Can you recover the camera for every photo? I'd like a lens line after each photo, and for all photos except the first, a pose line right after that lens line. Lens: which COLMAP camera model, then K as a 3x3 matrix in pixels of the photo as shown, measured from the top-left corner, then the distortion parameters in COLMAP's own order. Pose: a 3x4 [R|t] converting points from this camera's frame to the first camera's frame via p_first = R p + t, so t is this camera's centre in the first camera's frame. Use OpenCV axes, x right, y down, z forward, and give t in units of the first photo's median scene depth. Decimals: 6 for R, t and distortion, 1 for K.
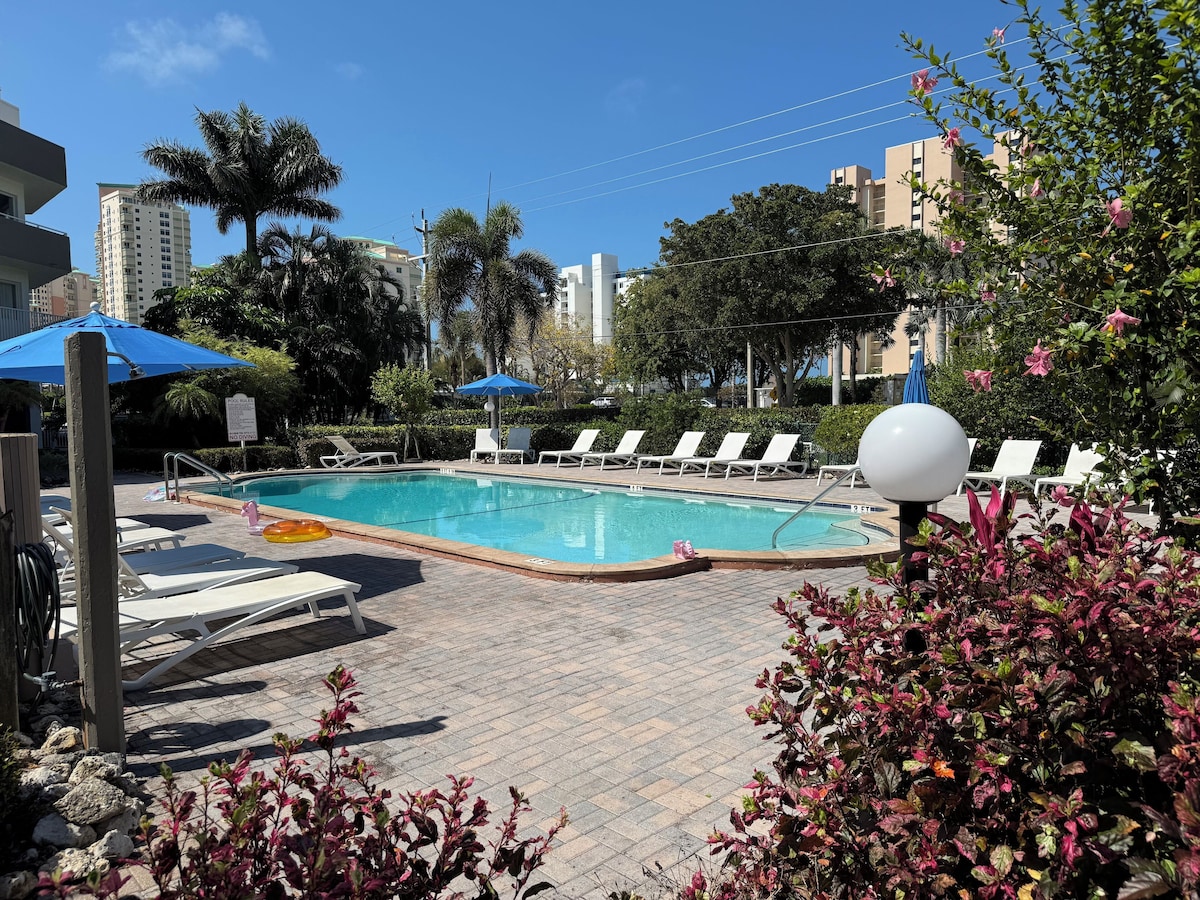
lens RADIAL K [[841.5, 0, 591.6], [0, 841.5, 451.6], [0, 0, 1]] dist [0.114499, -0.164026]
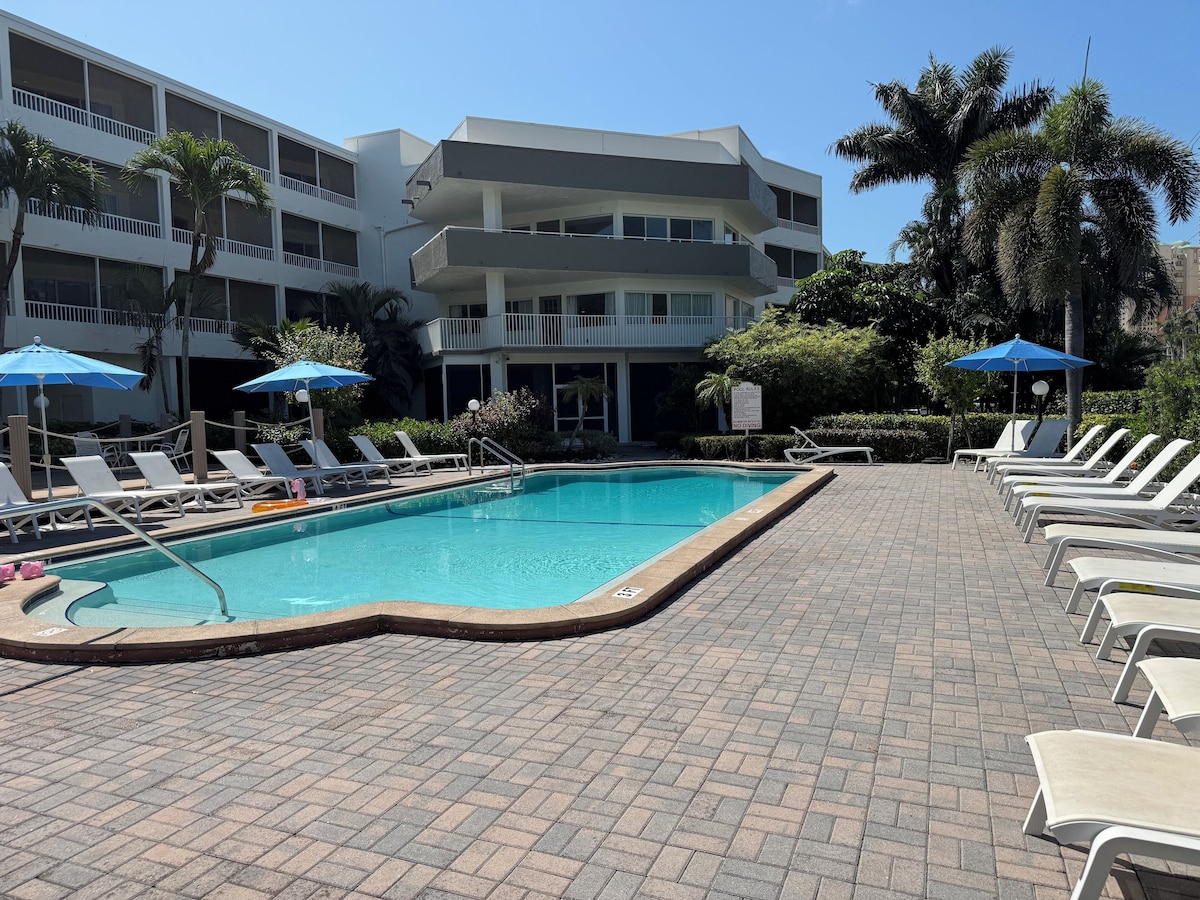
lens RADIAL K [[841.5, 0, 591.6], [0, 841.5, 451.6], [0, 0, 1]] dist [0.114499, -0.164026]
pose [[0.398995, 0.048779, -0.915655, 0.398611], [-0.029664, 0.998748, 0.040280, -0.019979], [0.916473, 0.011090, 0.399942, 0.418552]]
